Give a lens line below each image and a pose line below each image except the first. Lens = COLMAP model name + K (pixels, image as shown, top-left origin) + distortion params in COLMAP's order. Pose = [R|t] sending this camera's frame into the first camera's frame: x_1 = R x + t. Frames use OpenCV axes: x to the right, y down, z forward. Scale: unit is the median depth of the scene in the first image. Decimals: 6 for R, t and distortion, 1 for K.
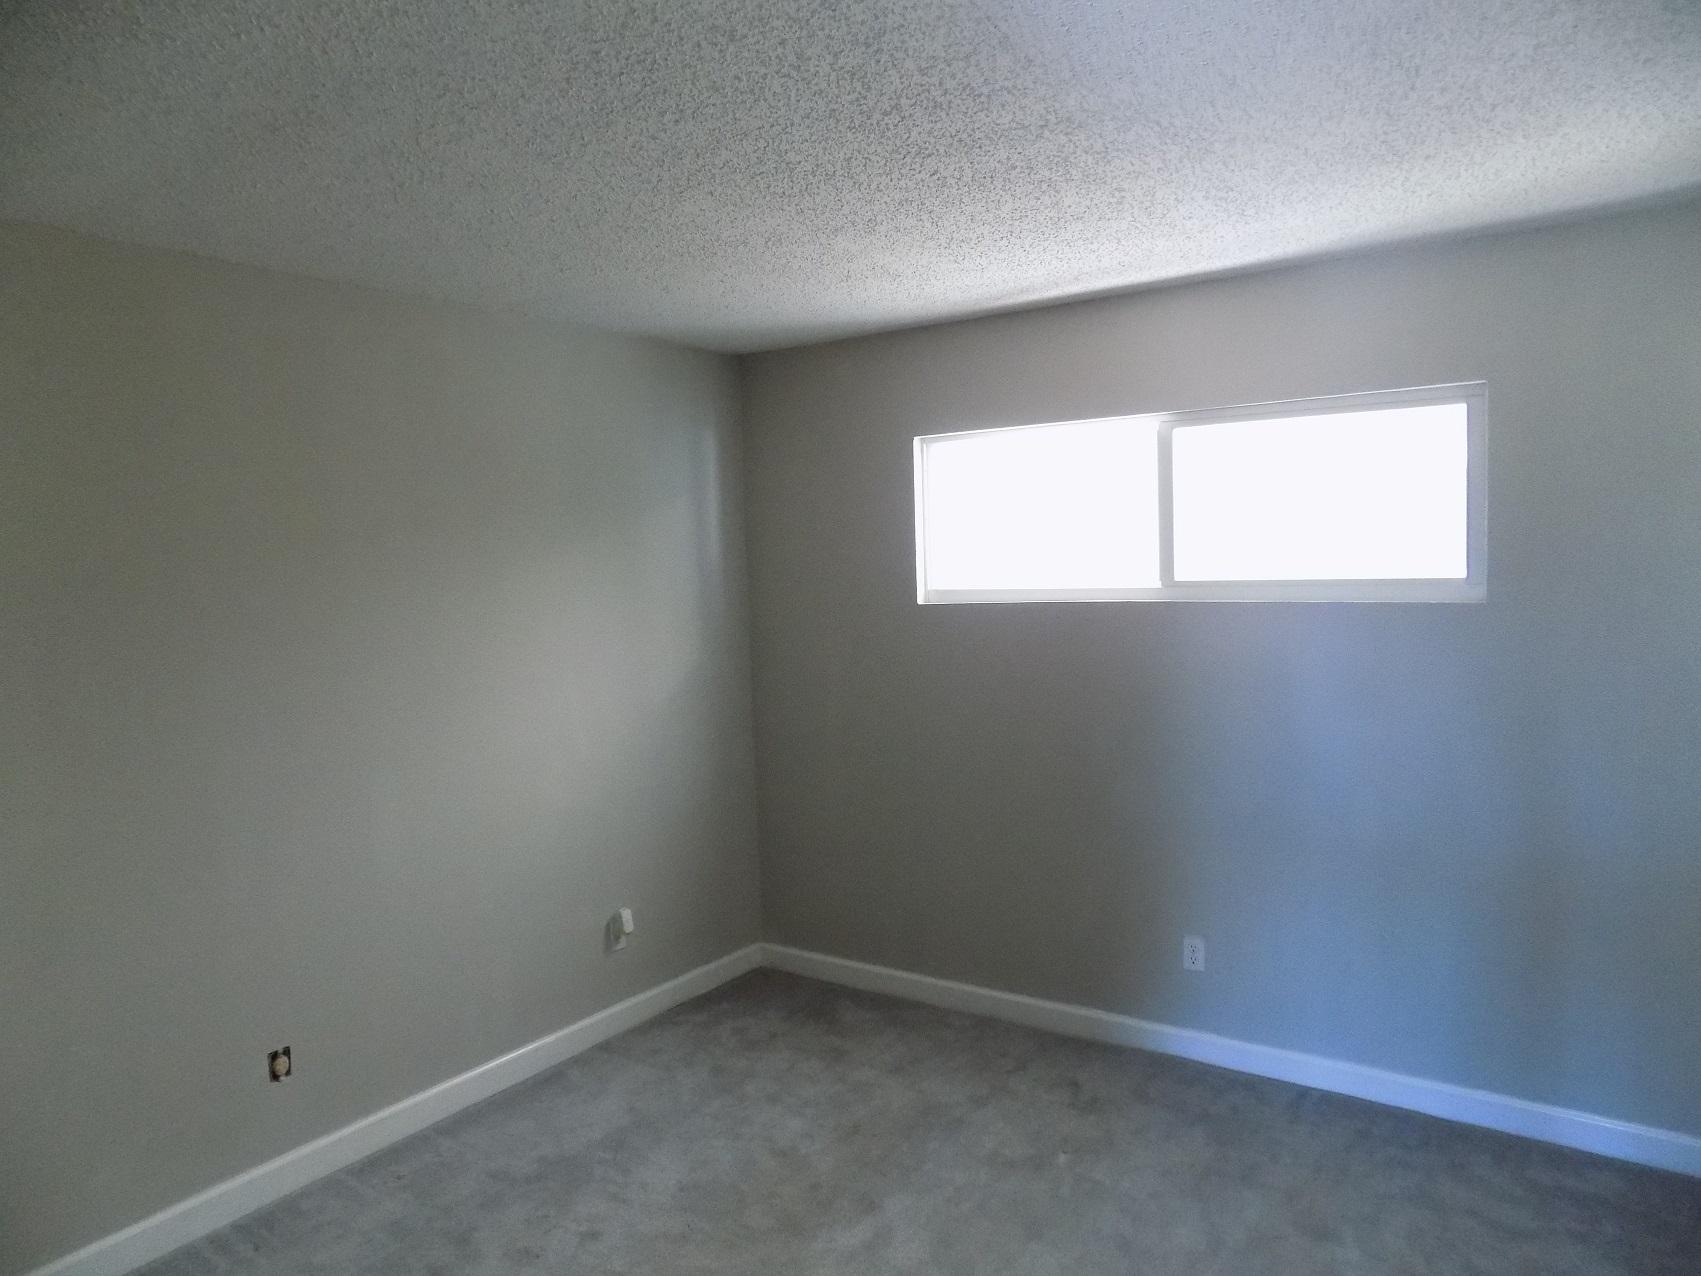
lens RADIAL K [[1141.2, 0, 854.9], [0, 1141.2, 621.6], [0, 0, 1]] dist [-0.064108, 0.056477]
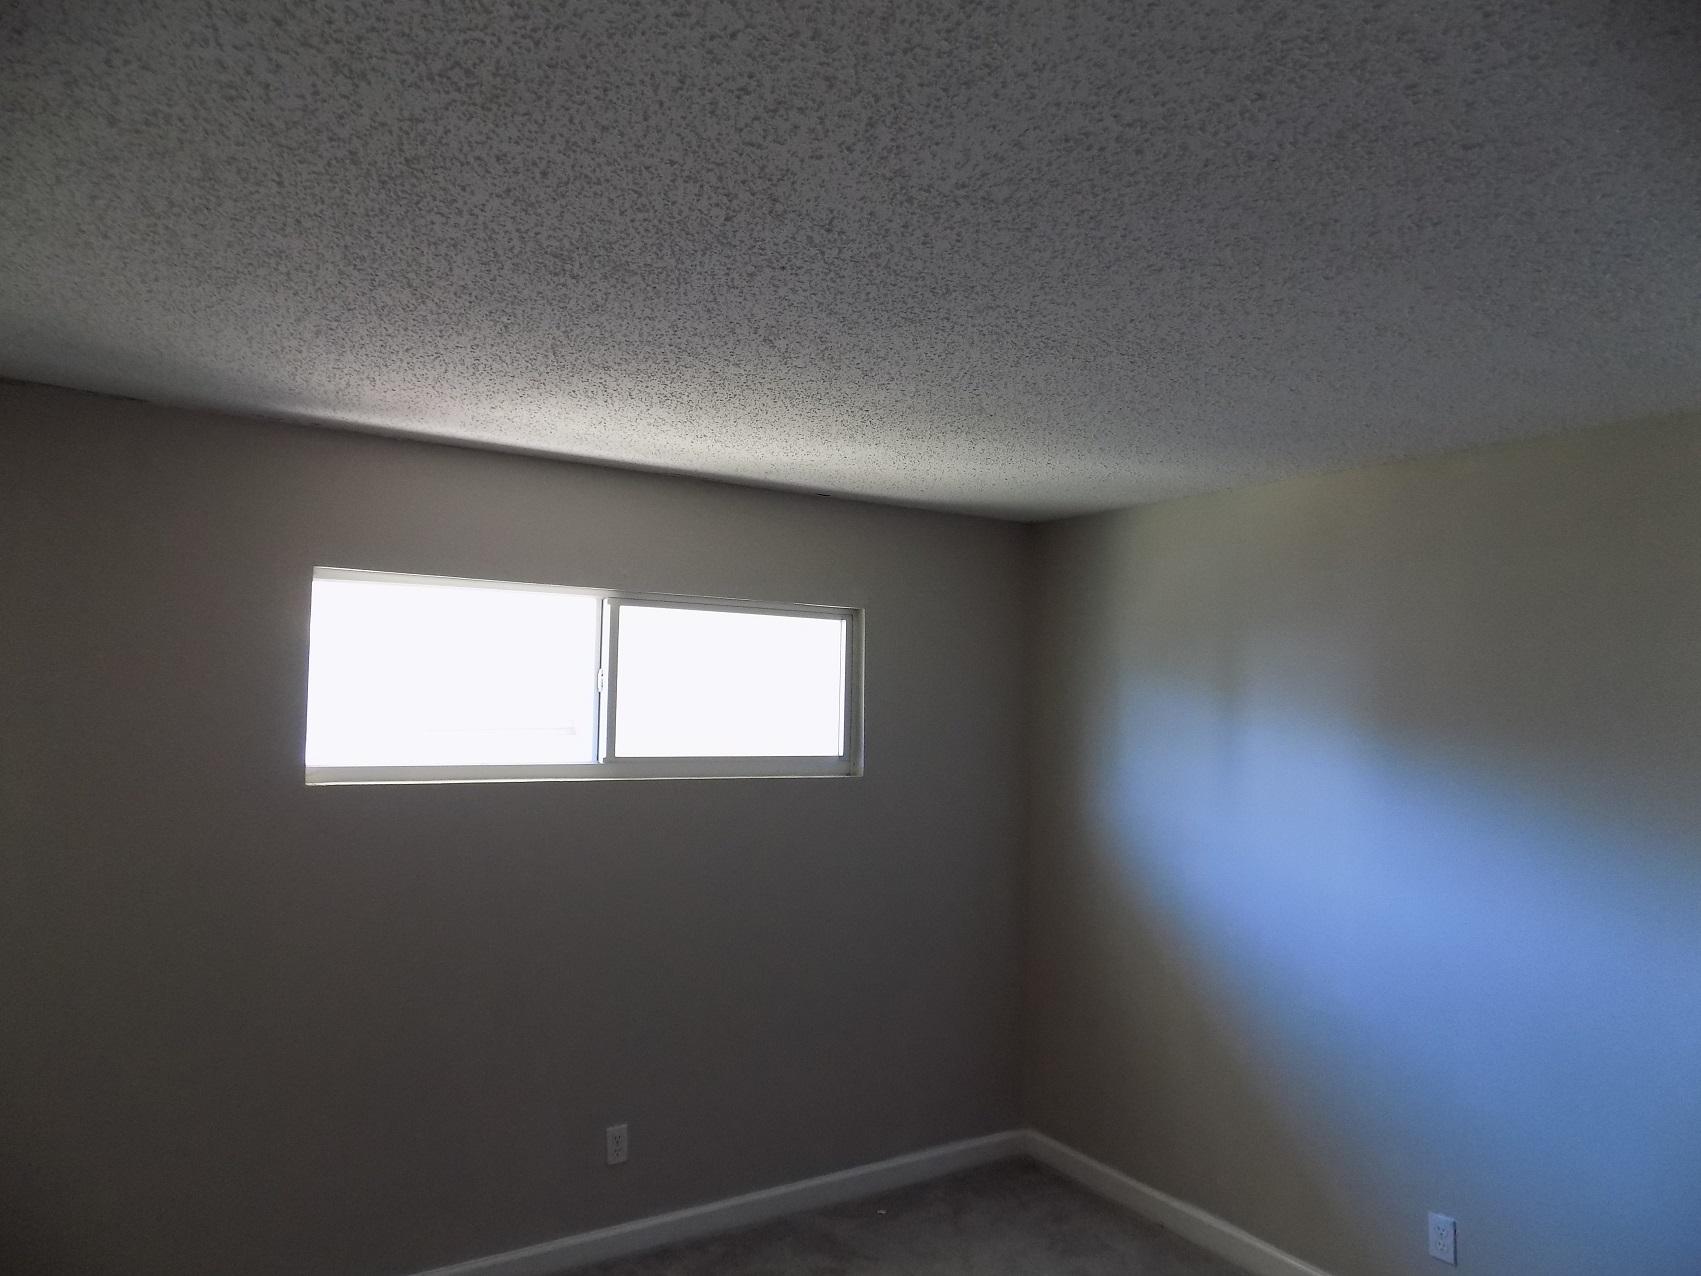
lens RADIAL K [[1141.2, 0, 854.9], [0, 1141.2, 621.6], [0, 0, 1]] dist [-0.064108, 0.056477]
pose [[0.390520, 0.119864, 0.912758, -0.576468], [0.034053, 0.988928, -0.144436, -0.001308], [-0.919964, 0.087487, 0.382115, 0.413982]]
